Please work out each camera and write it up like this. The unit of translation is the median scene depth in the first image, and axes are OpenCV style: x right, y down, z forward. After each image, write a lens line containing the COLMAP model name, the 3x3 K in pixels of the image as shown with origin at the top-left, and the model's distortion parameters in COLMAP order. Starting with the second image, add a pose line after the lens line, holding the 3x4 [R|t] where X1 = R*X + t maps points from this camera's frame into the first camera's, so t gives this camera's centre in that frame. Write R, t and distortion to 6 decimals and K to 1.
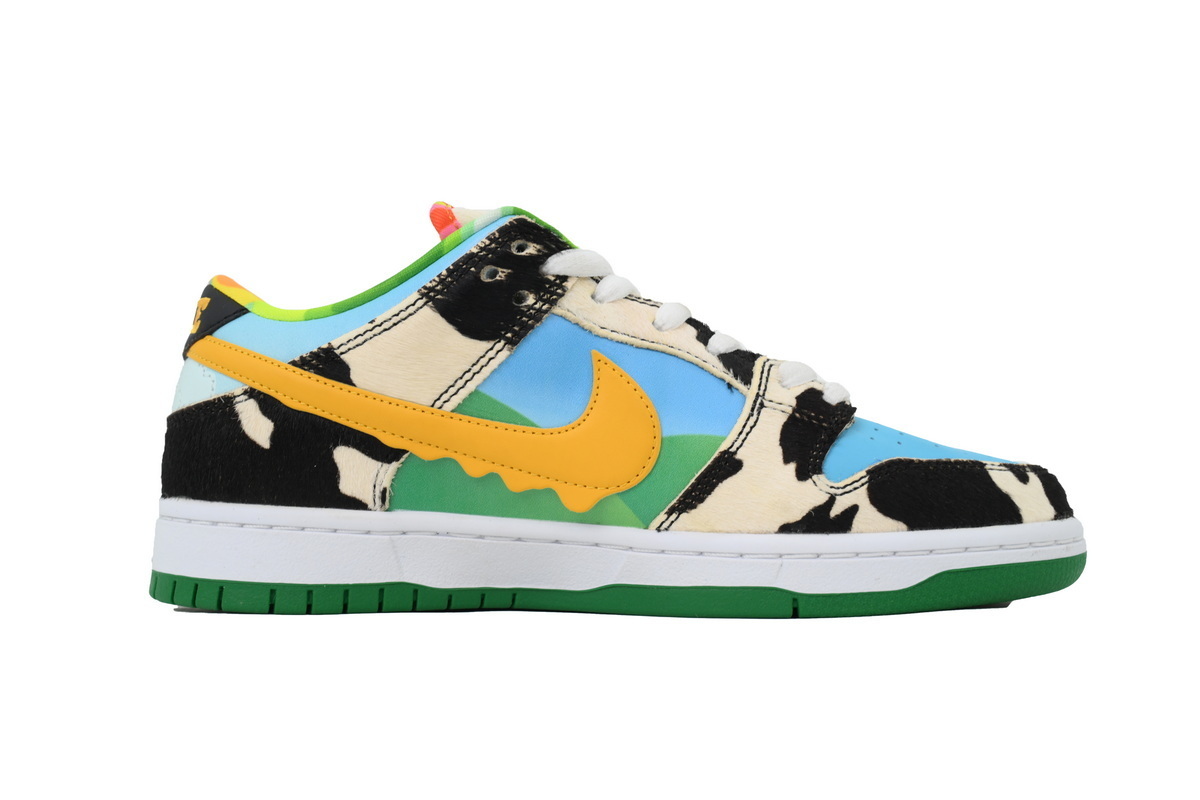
lens RADIAL K [[1135.4, 0, 600.0], [0, 1135.4, 400.0], [0, 0, 1]] dist [0.002350, 0.000078]
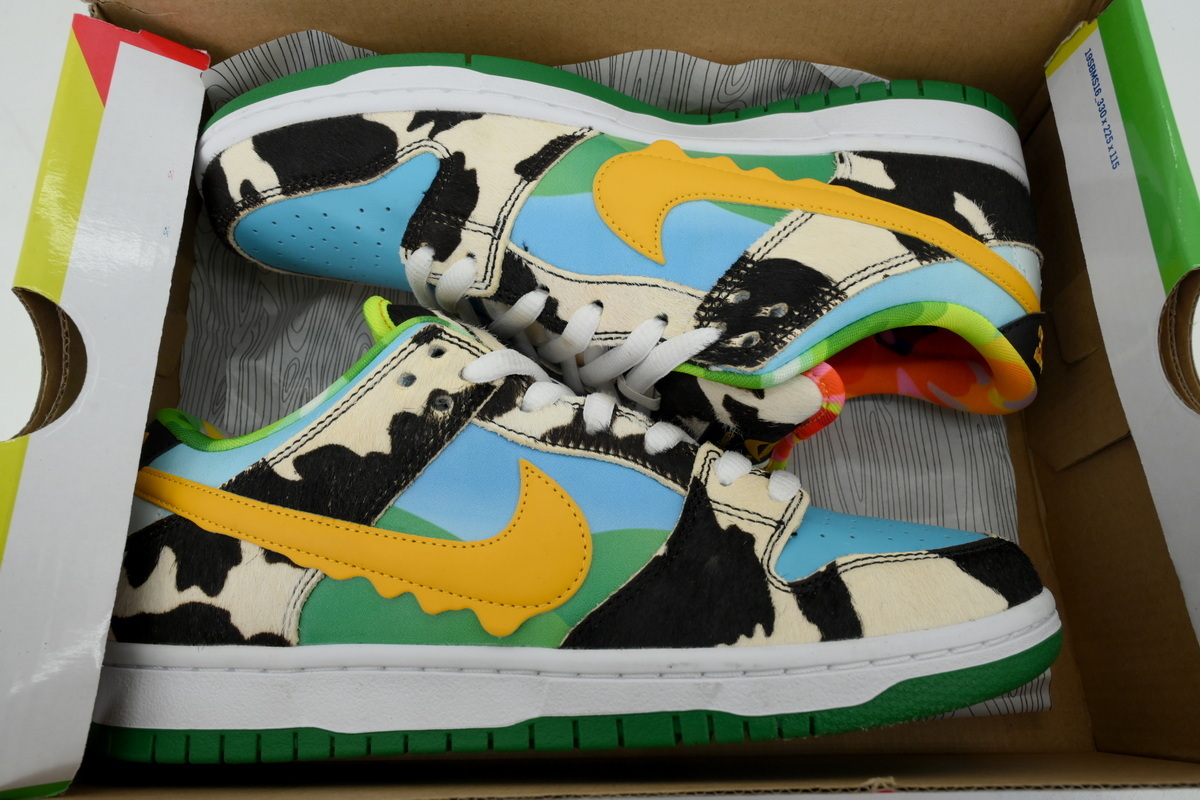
lens RADIAL K [[859.9, 0, 600.0], [0, 859.9, 400.0], [0, 0, 1]] dist [0.001712, 0.000290]
pose [[-0.998374, 0.030235, -0.048325, 0.091423], [-0.048886, -0.890145, 0.453048, -0.498392], [-0.029318, 0.454674, 0.890175, 0.381814]]
